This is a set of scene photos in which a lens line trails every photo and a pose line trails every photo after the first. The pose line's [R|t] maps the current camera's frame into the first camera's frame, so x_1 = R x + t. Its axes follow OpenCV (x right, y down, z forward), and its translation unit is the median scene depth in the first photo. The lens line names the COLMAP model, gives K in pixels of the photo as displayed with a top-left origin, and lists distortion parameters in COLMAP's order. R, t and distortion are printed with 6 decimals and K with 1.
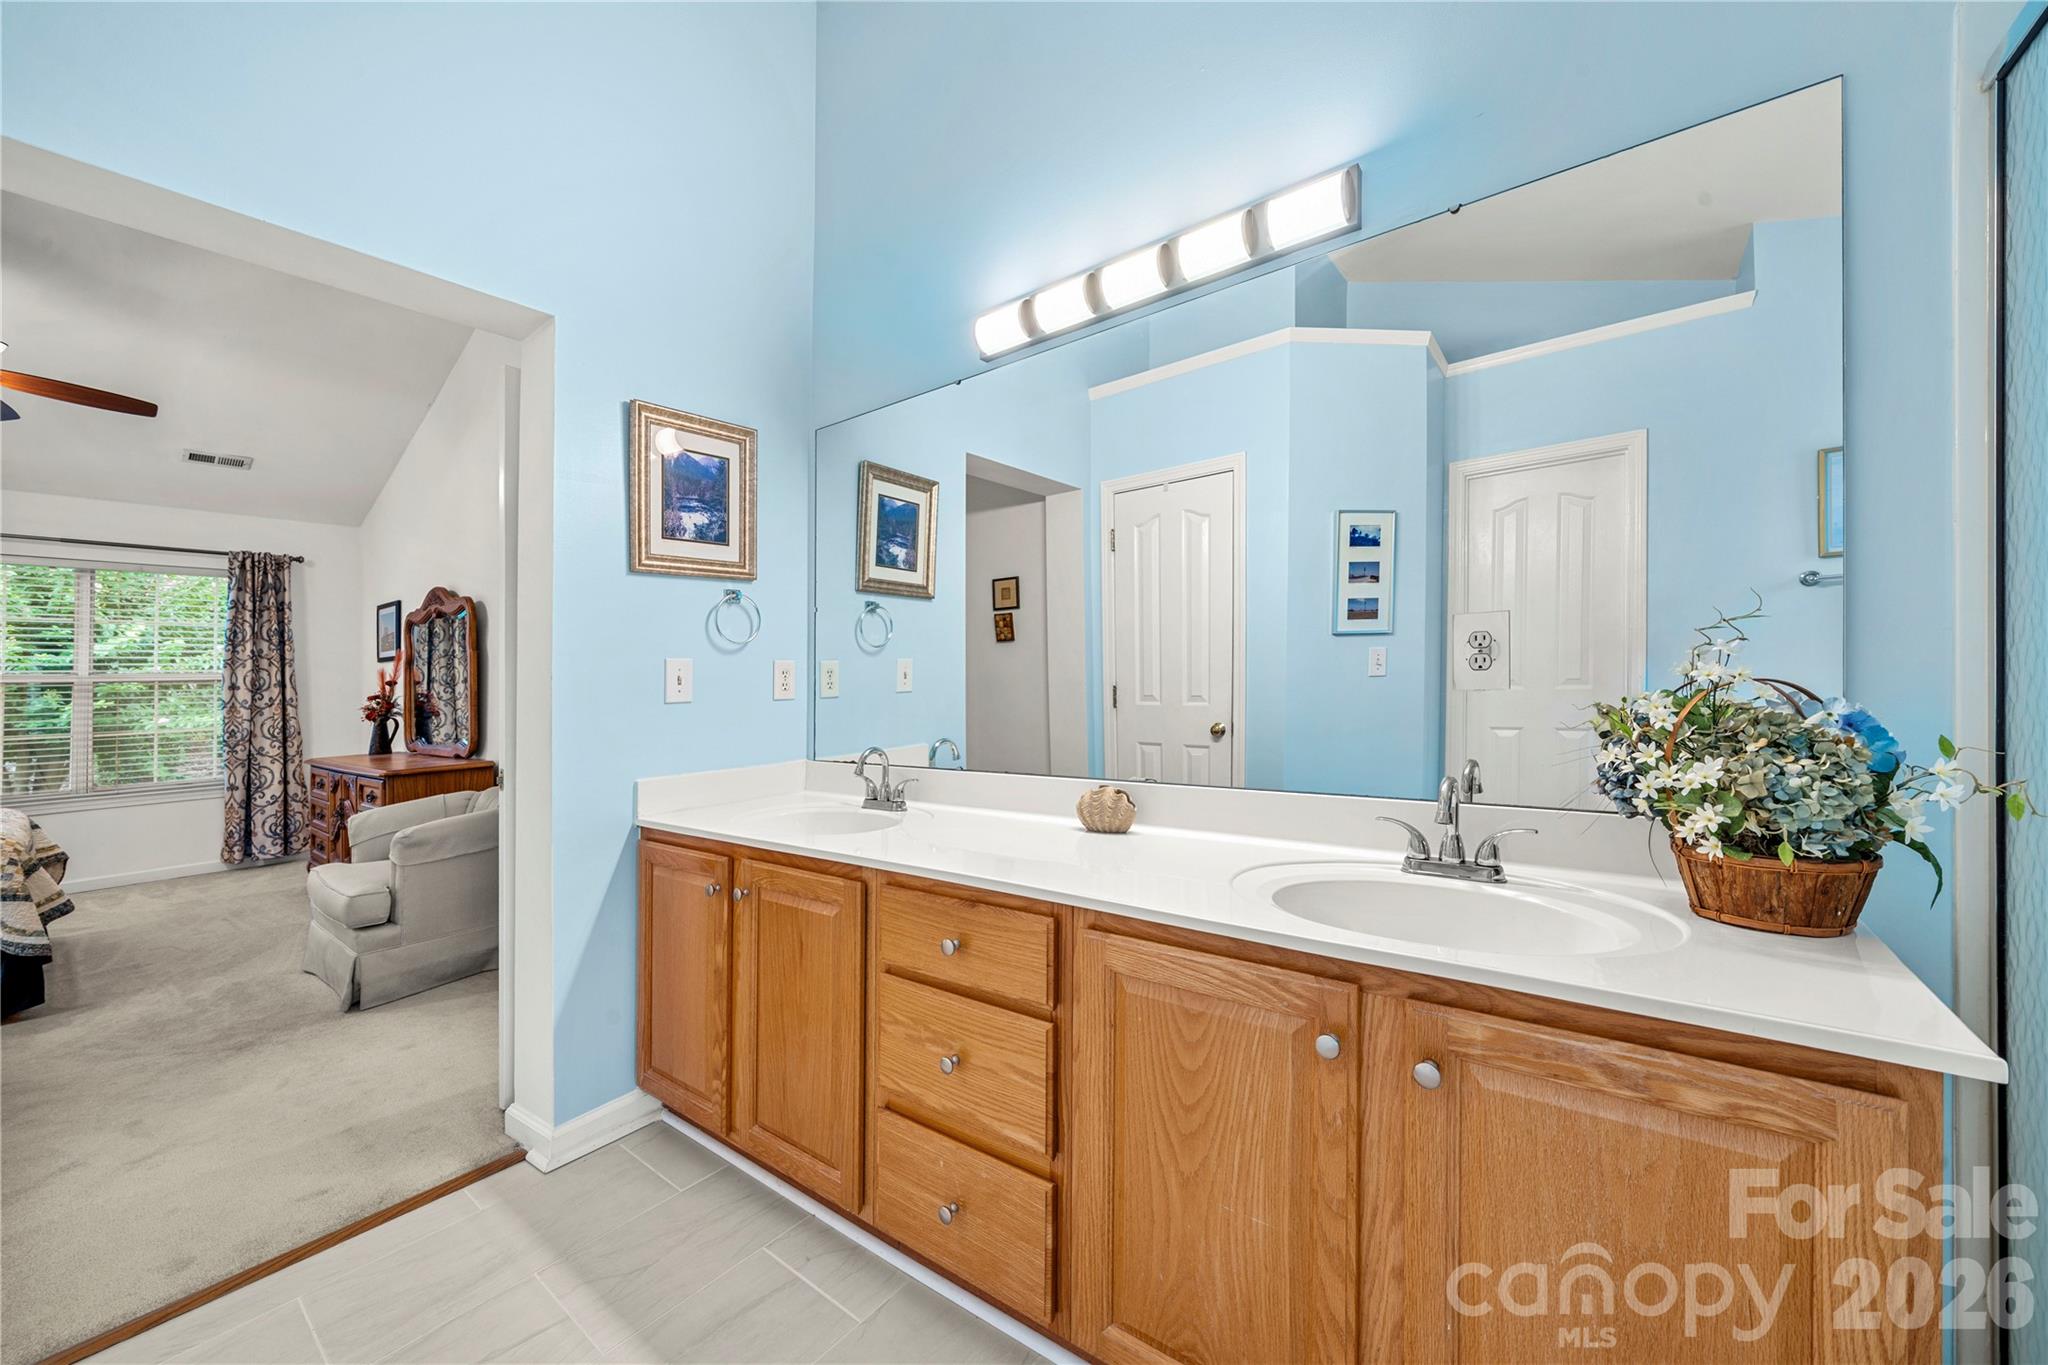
lens RADIAL K [[784.9, 0, 1016.2], [0, 784.9, 665.6], [0, 0, 1]] dist [0.001467, 0.000065]
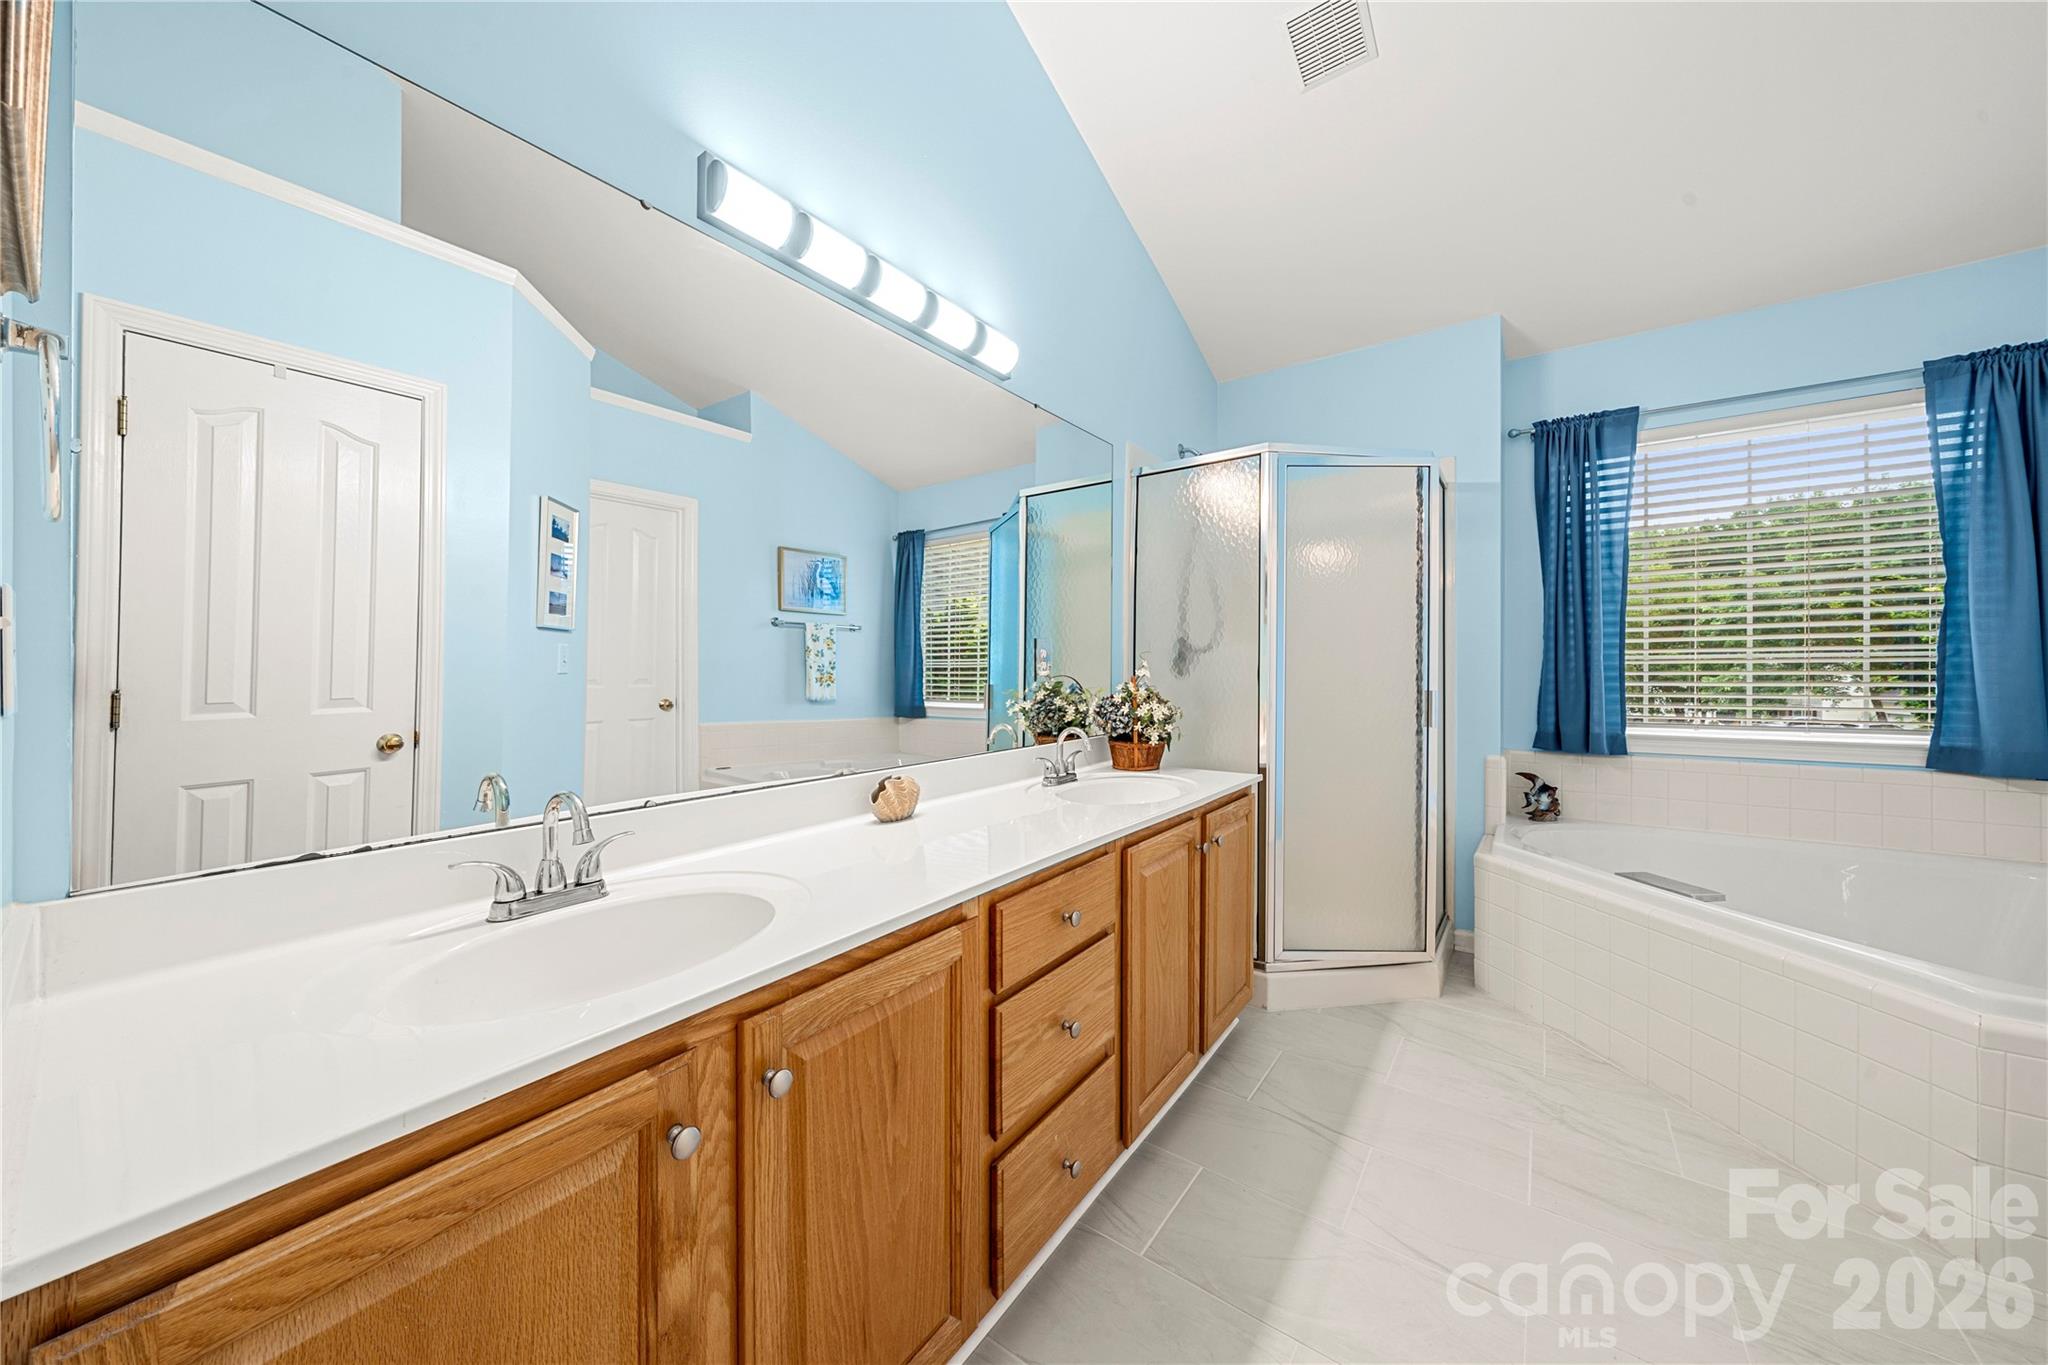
lens RADIAL K [[707.8, 0, 1014.7], [0, 707.8, 675.6], [0, 0, 1]] dist [-0.004354, -0.000273]
pose [[-0.043503, 0.019565, 0.998862, -0.307883], [-0.019951, 0.999592, -0.020449, 0.014980], [-0.998854, -0.020818, -0.043095, 0.331985]]
